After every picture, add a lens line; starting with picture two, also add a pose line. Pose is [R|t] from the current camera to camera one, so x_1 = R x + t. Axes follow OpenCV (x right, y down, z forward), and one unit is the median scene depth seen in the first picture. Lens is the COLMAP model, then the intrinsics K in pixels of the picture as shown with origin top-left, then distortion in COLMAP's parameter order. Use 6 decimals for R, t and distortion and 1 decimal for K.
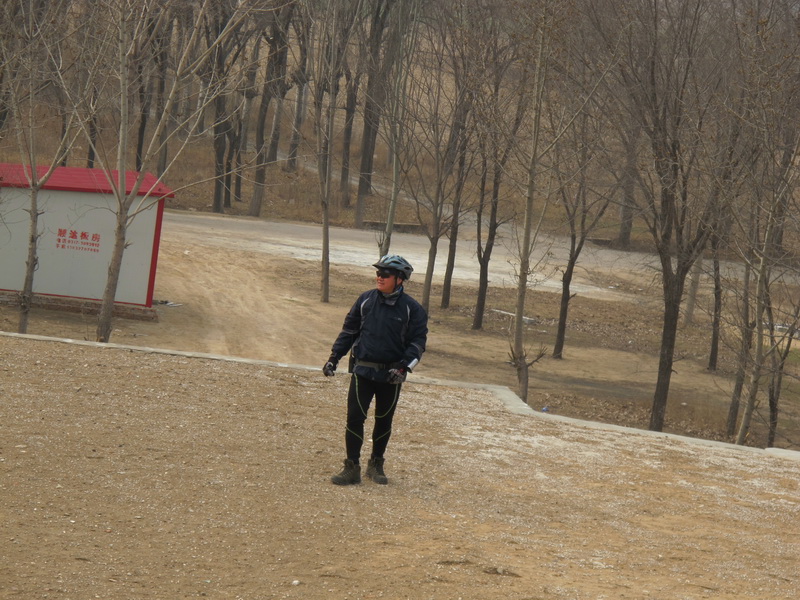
lens RADIAL K [[3243.2, 0, 400.0], [0, 3243.2, 300.0], [0, 0, 1]] dist [0.103251, 2.467187]
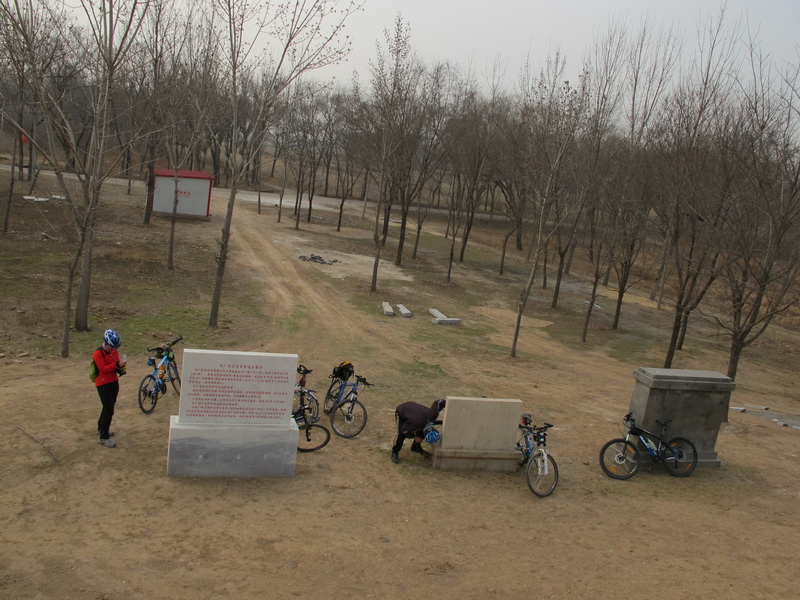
lens RADIAL K [[672.5, 0, 401.4], [0, 672.5, 295.1], [0, 0, 1]] dist [-0.148226, 0.115202]
pose [[0.961320, -0.039655, 0.272566, -0.073397], [0.002881, 0.990975, 0.134014, -0.008044], [-0.275420, -0.128045, 0.952758, 0.321884]]
